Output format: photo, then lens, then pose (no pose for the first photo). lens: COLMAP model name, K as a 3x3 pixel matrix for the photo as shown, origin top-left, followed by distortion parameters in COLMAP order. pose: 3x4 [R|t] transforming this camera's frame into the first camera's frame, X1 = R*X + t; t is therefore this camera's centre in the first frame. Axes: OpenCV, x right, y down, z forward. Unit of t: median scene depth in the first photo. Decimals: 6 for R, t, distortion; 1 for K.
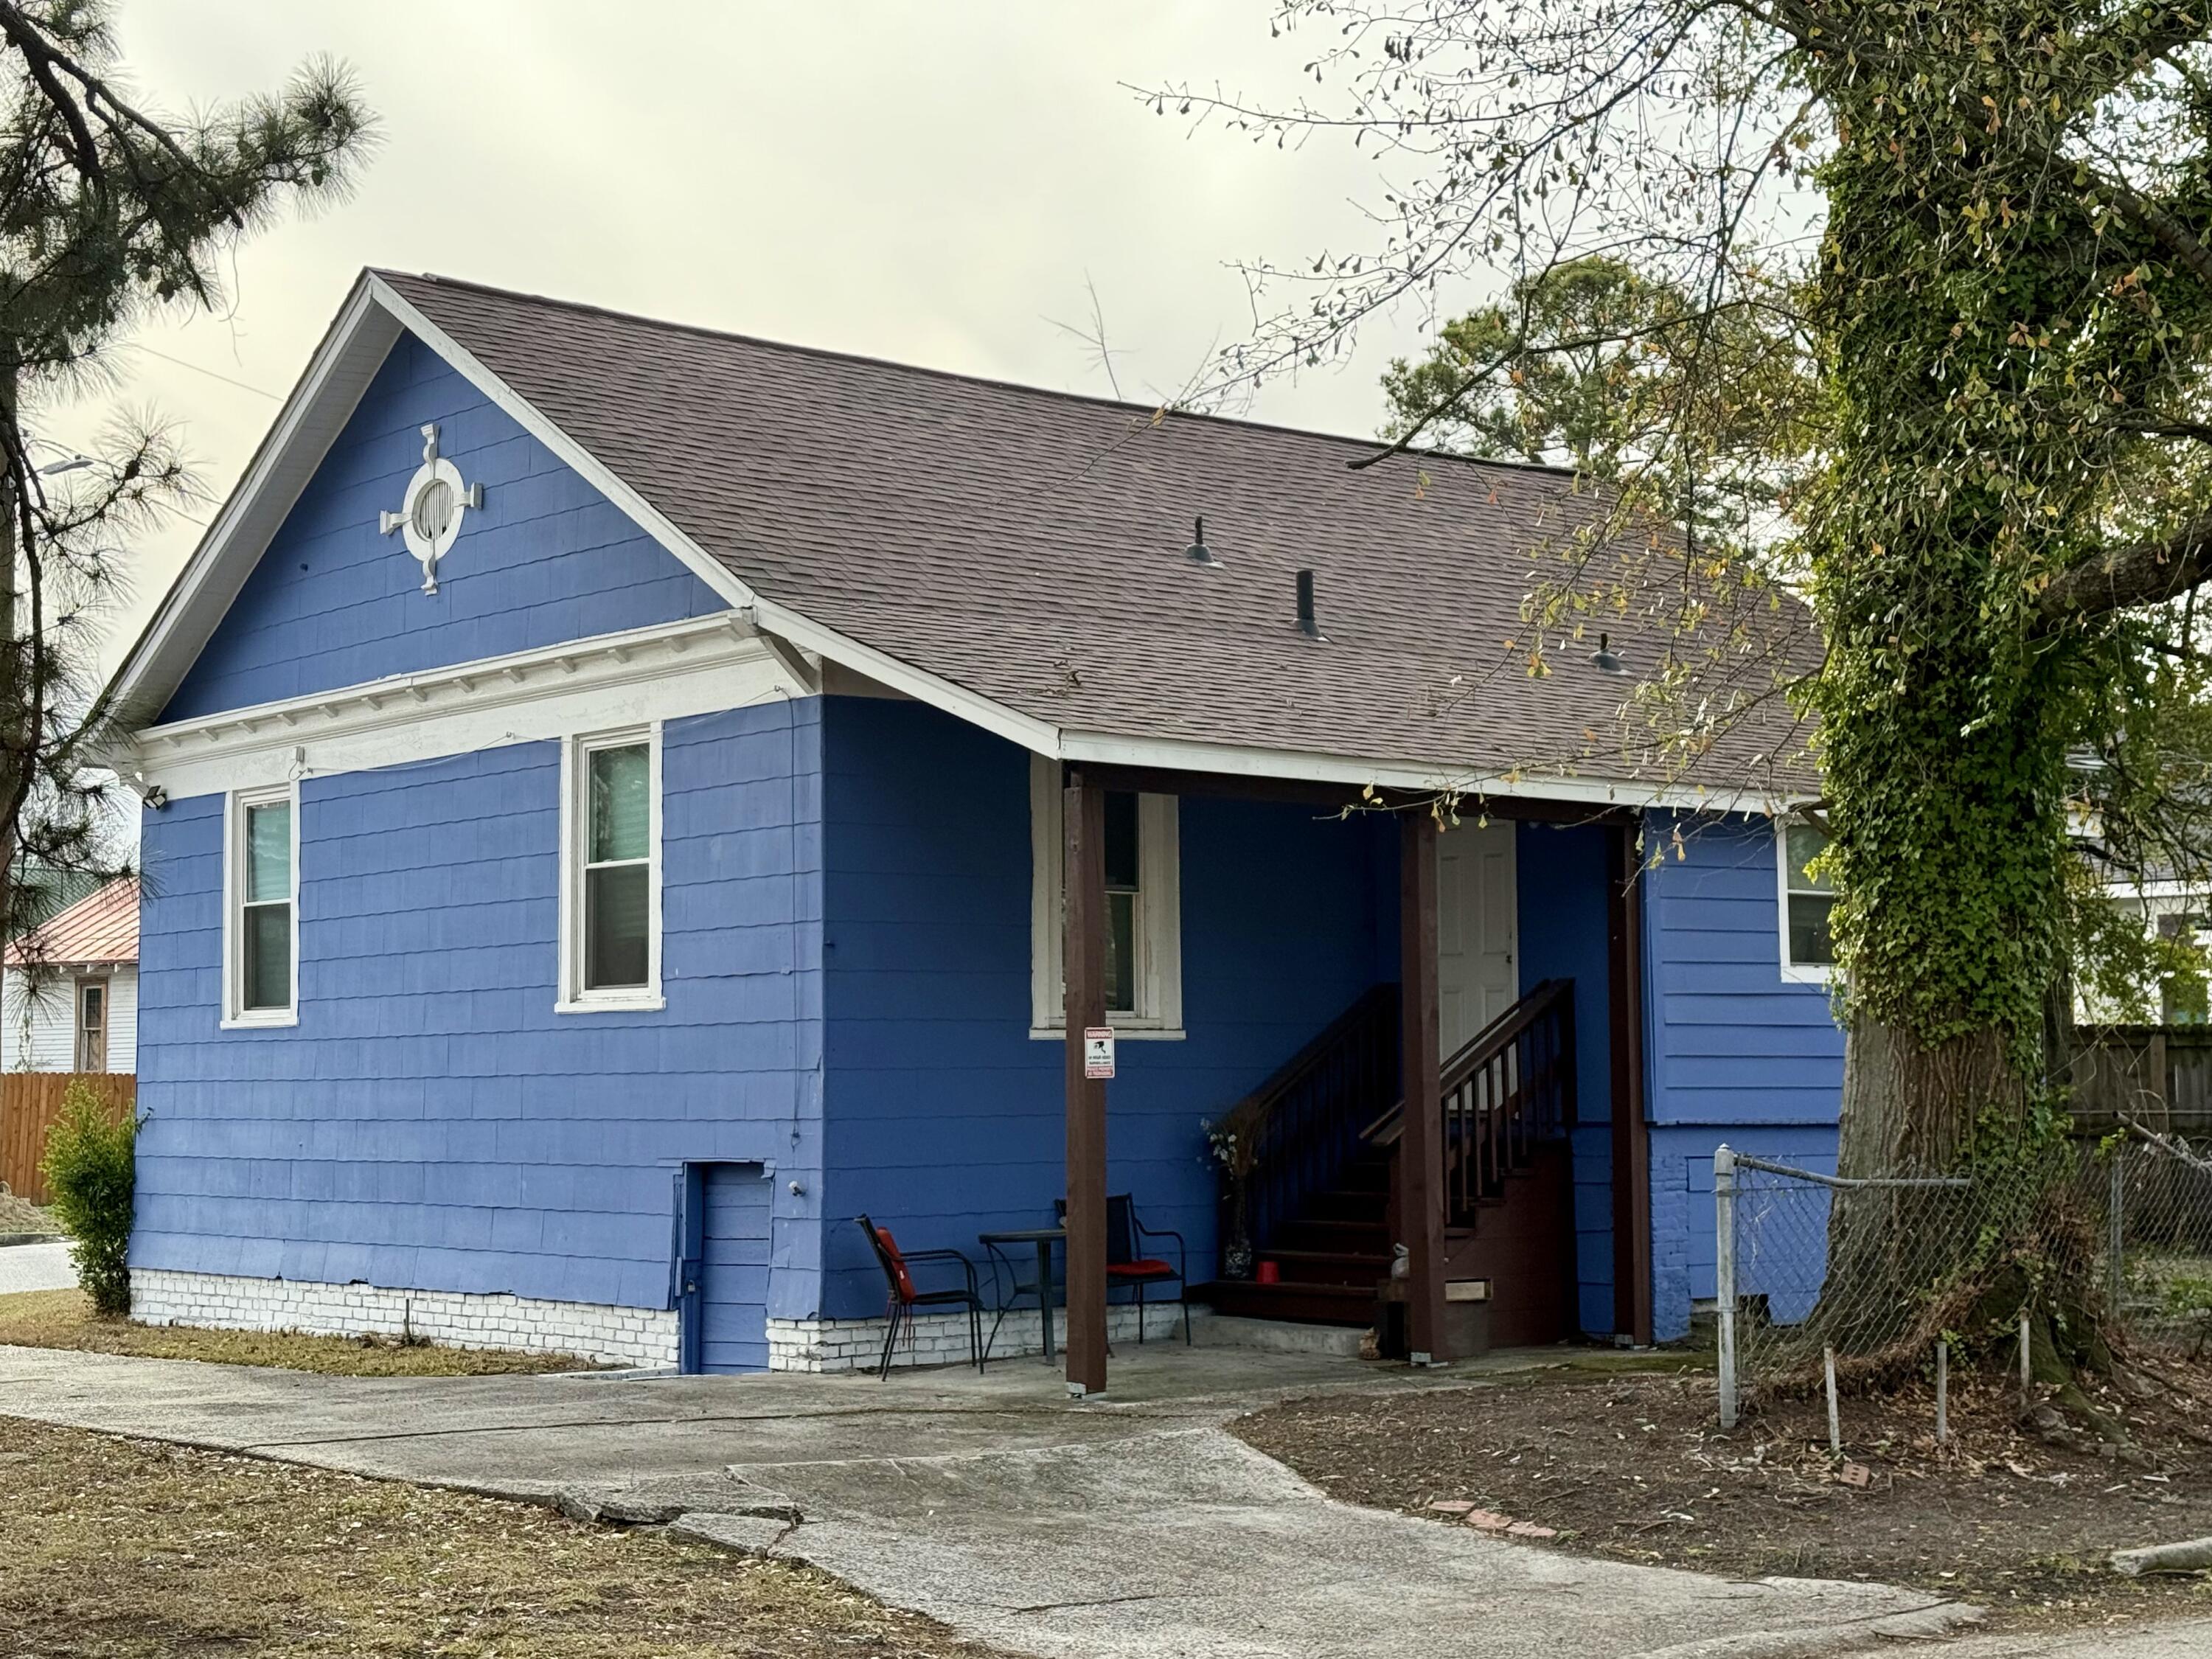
lens RADIAL K [[3305.9, 0, 1106.0], [0, 3305.9, 829.5], [0, 0, 1]] dist [0.132551, -0.010112]
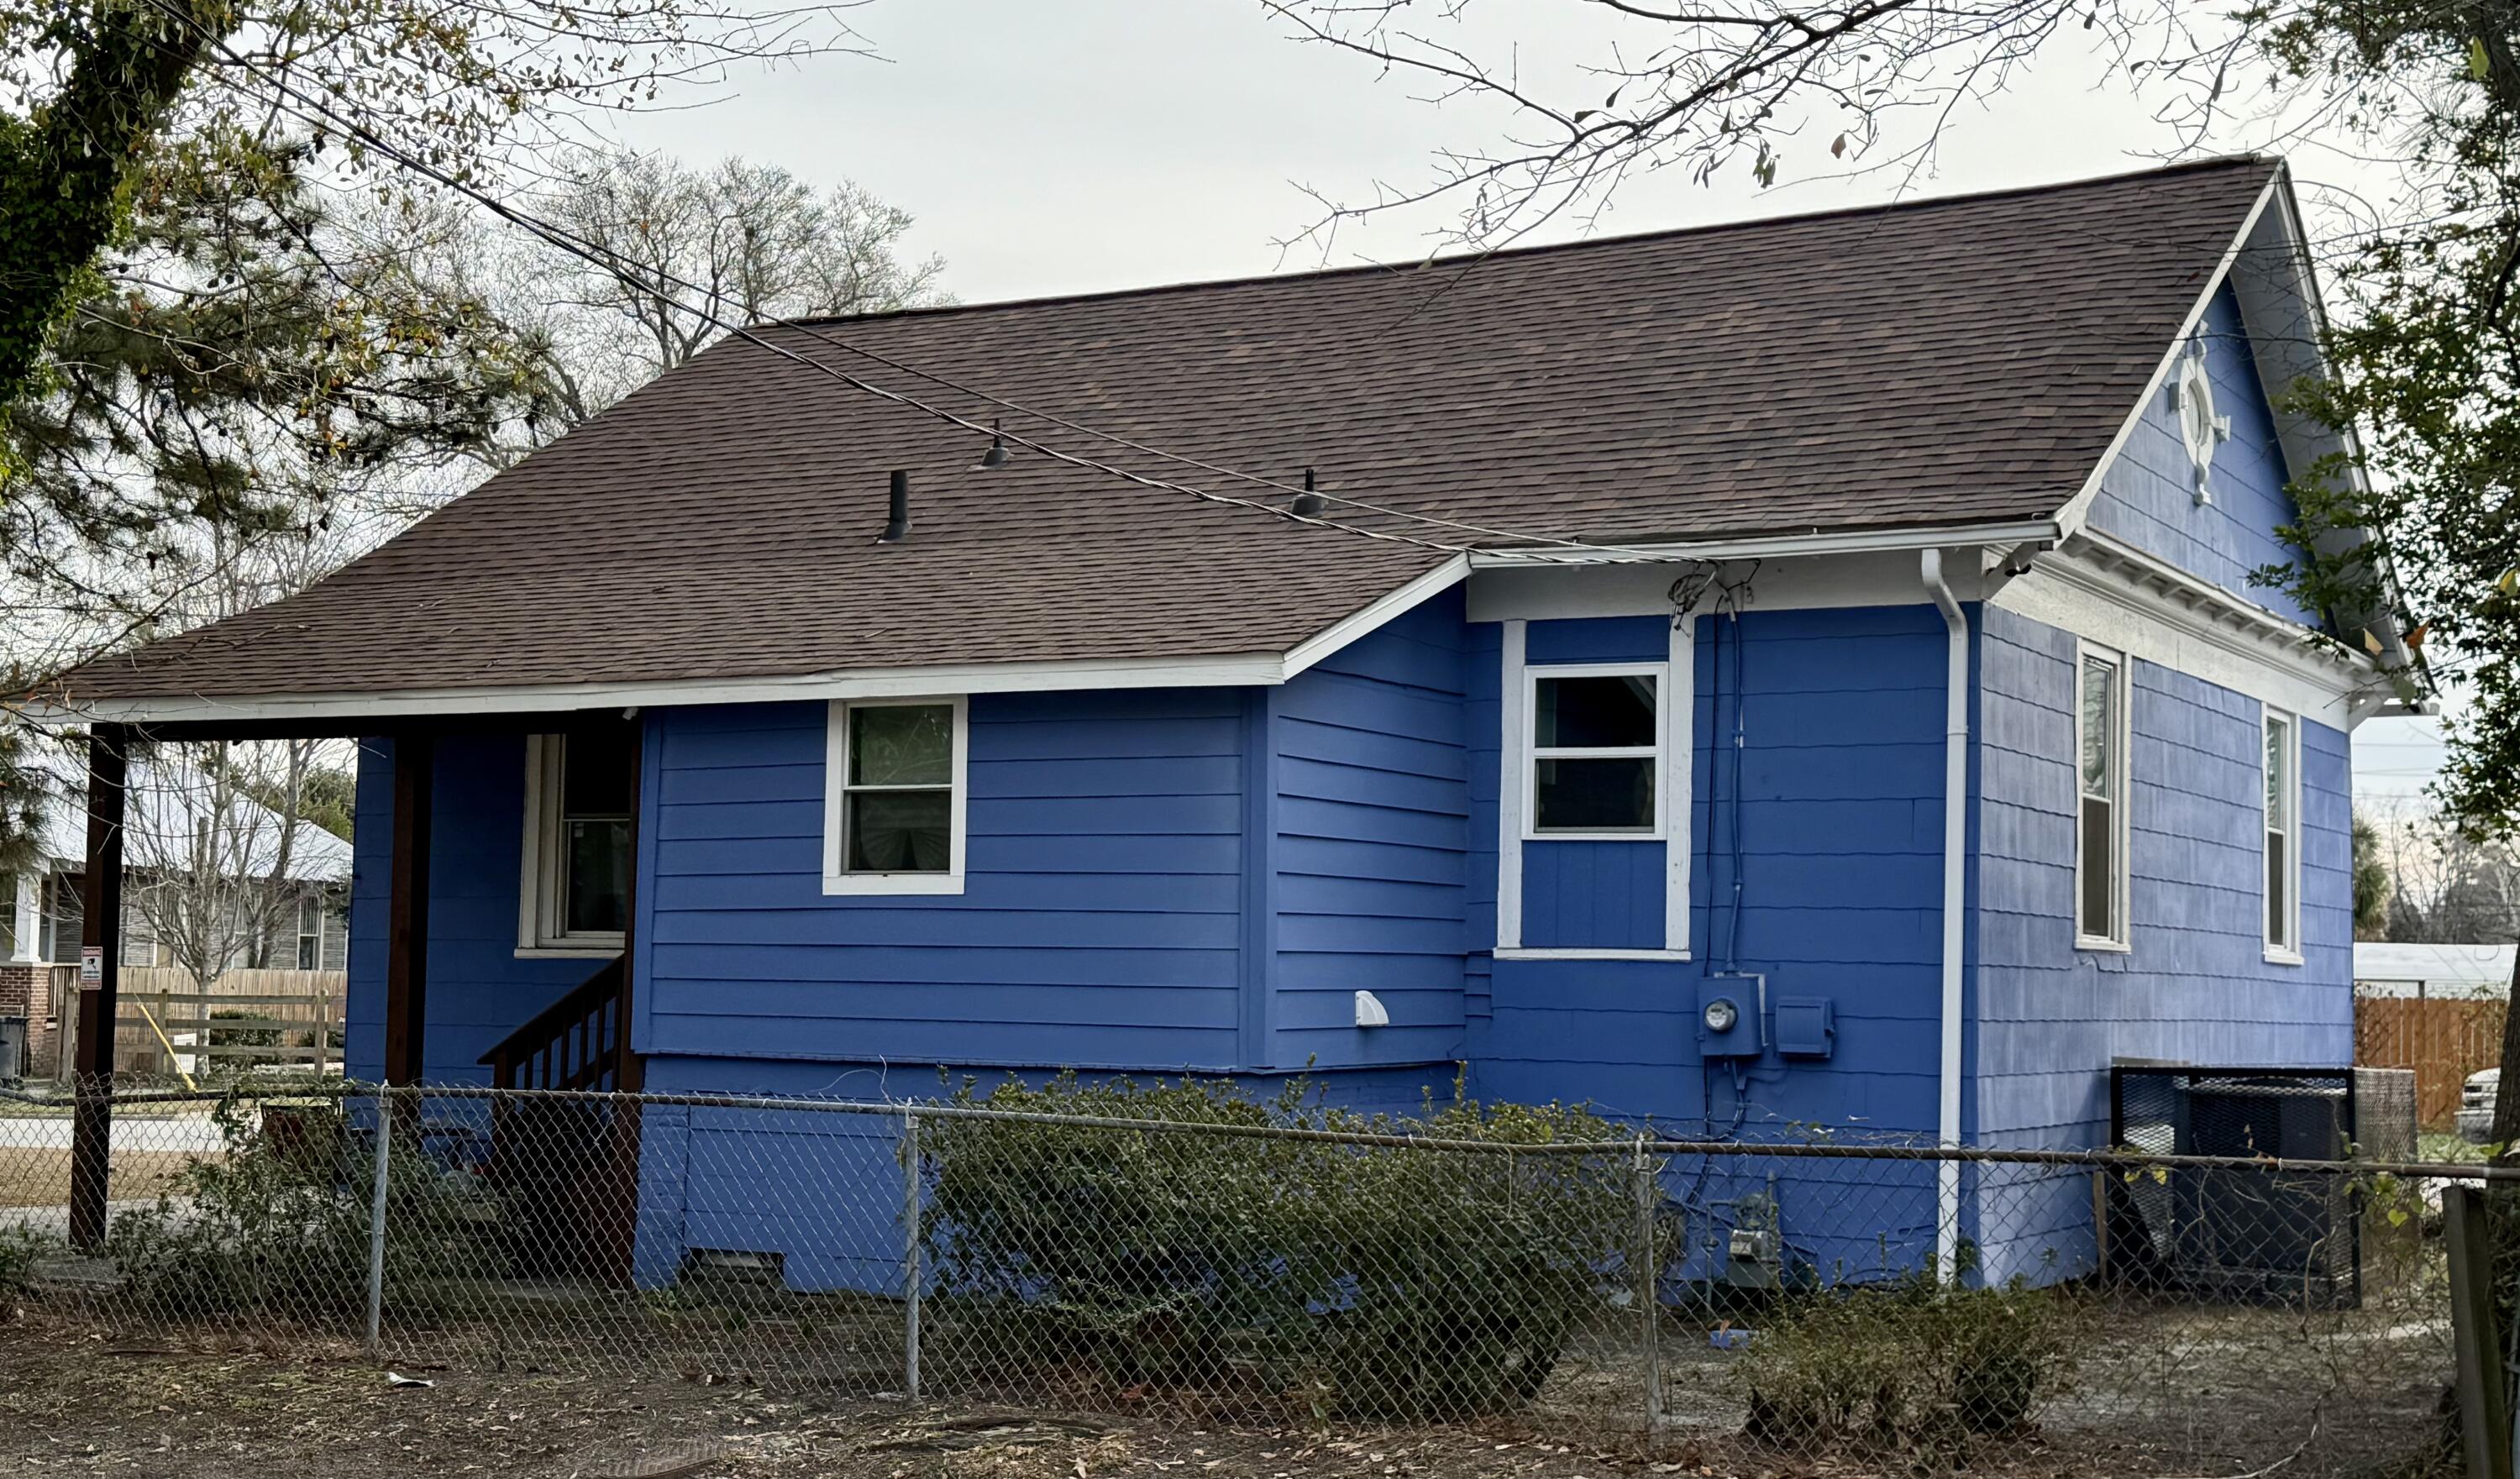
lens RADIAL K [[3193.4, 0, 1260.0], [0, 3193.4, 739.5], [0, 0, 1]] dist [0.004885, 0.001820]
pose [[0.354610, -0.061081, -0.933017, 0.912808], [0.056485, 0.997441, -0.043830, 0.043749], [0.933307, -0.037159, 0.357152, 0.730126]]
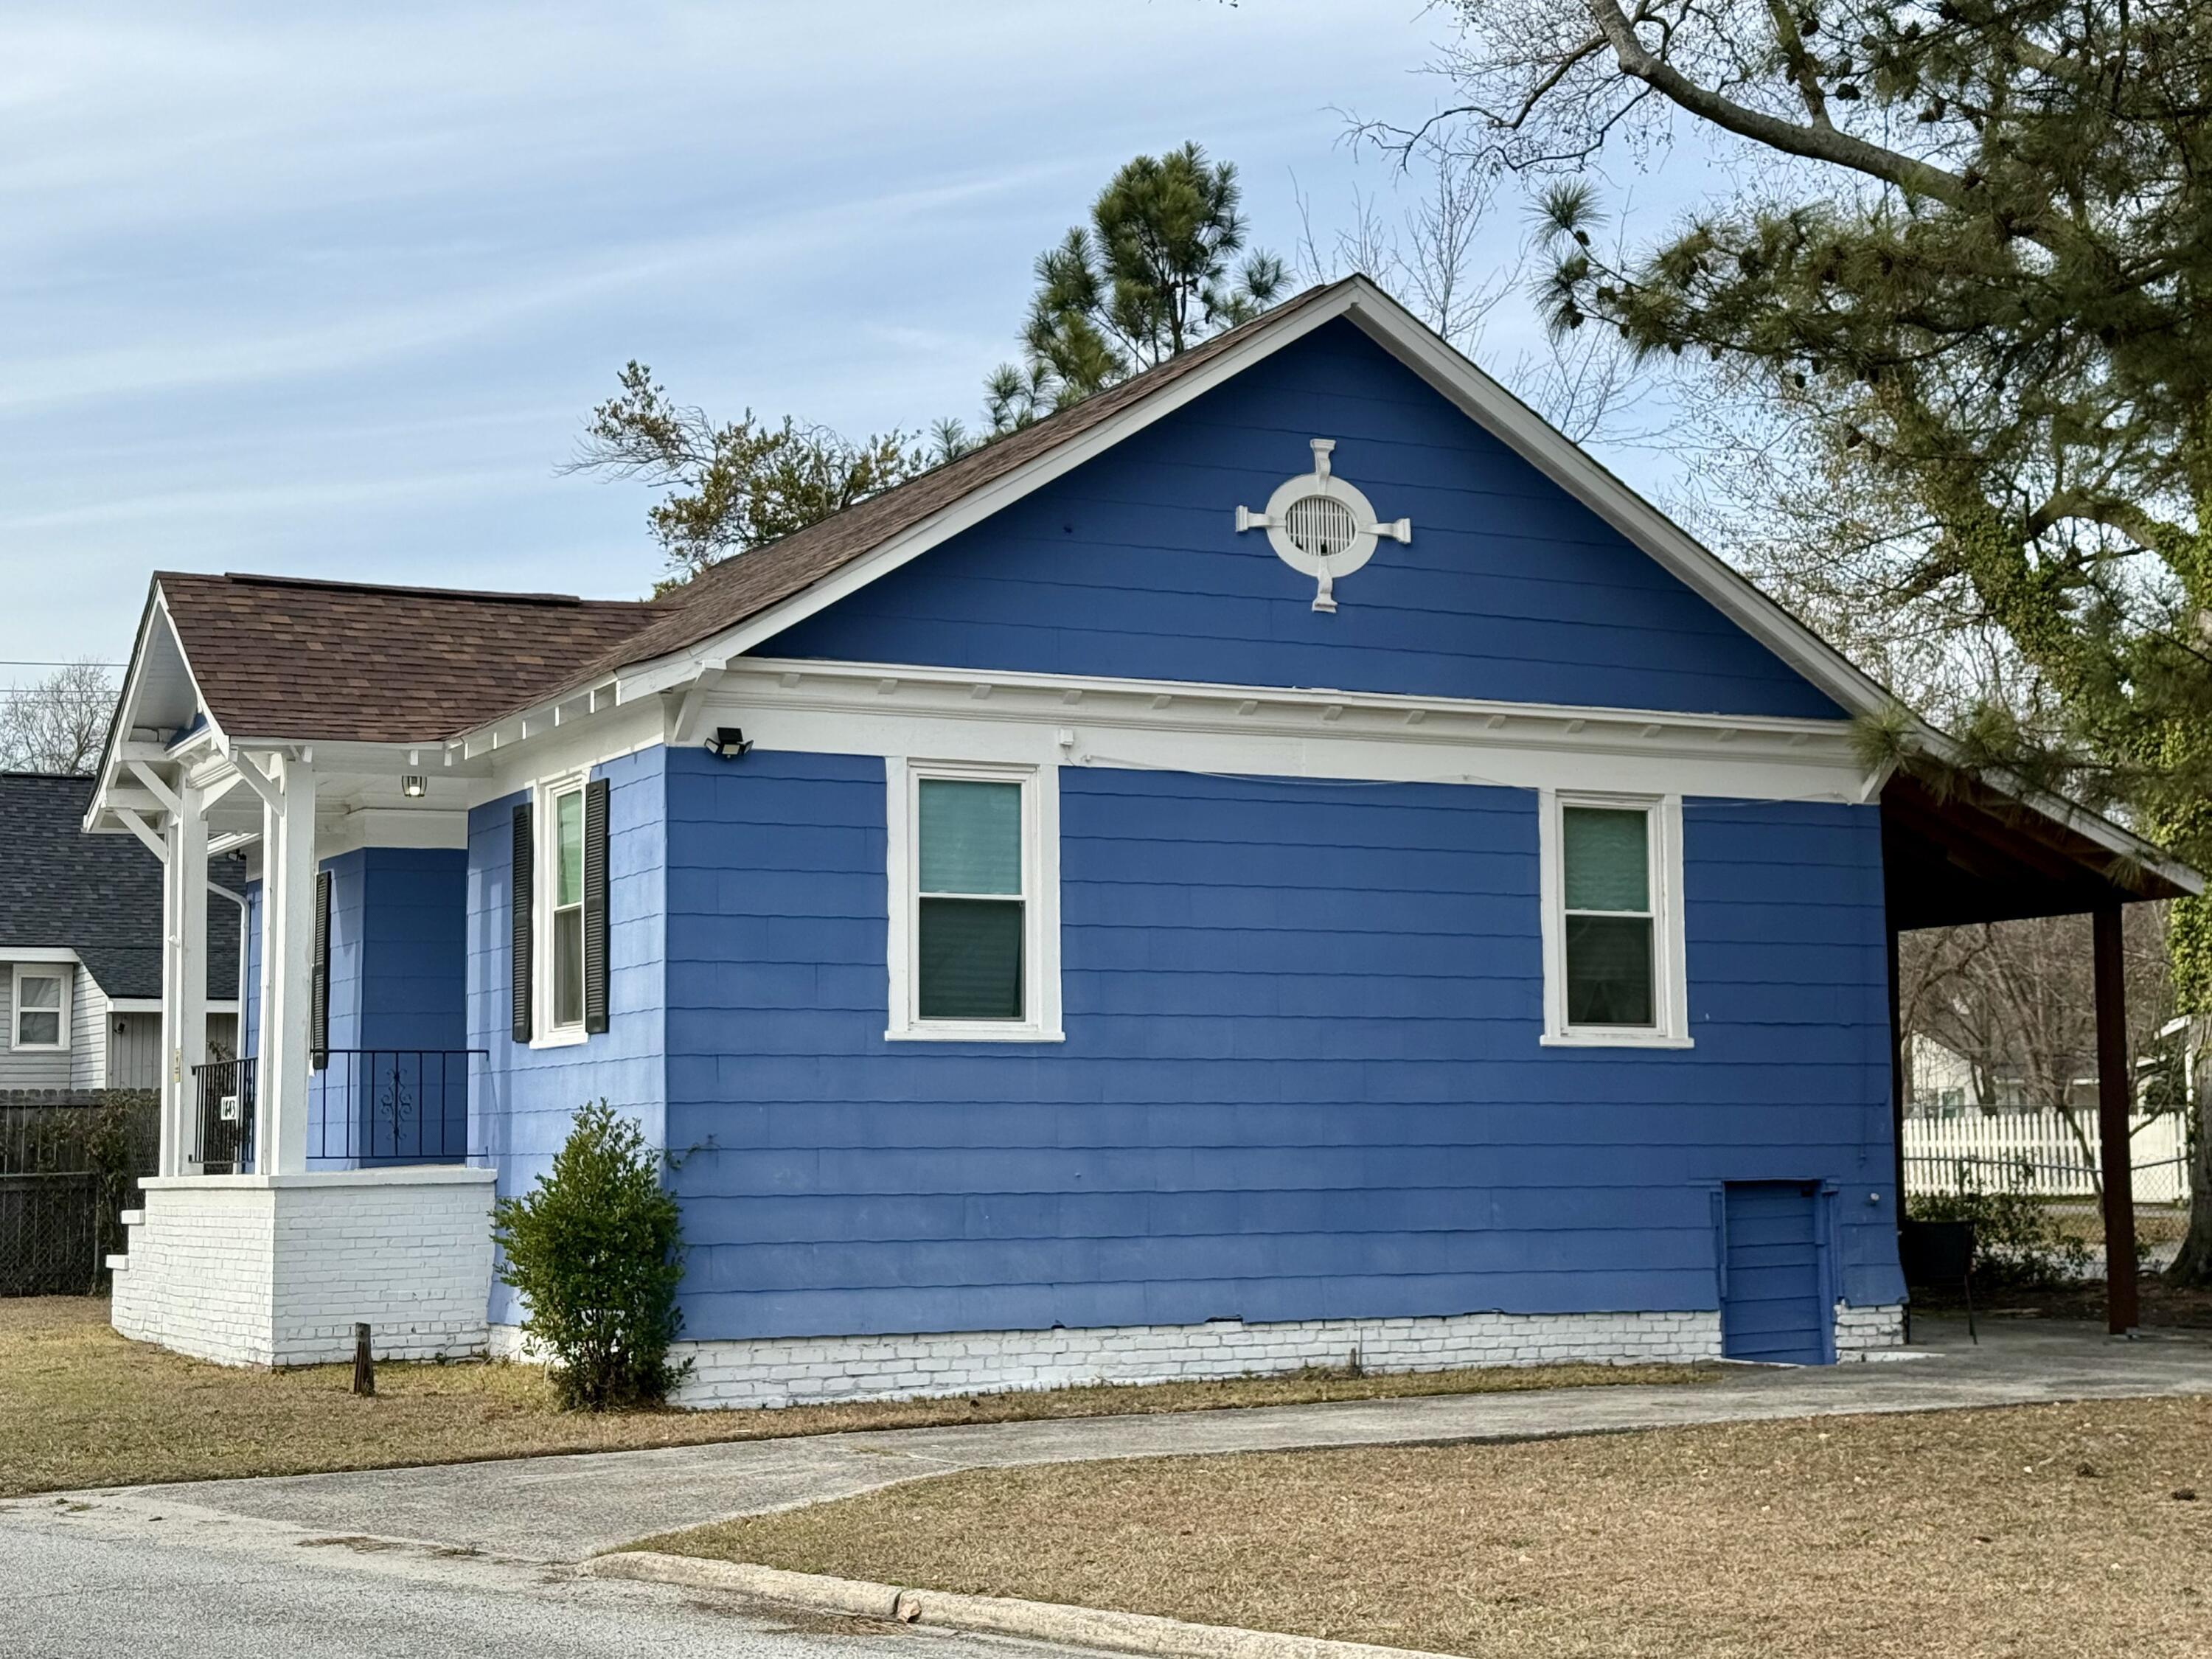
lens RADIAL K [[3305.9, 0, 1106.0], [0, 3305.9, 829.5], [0, 0, 1]] dist [0.132551, -0.010112]
pose [[0.228715, 0.100686, 0.968273, -1.209549], [-0.071595, 0.993683, -0.086417, 0.086173], [-0.970857, -0.049559, 0.234479, 0.865732]]
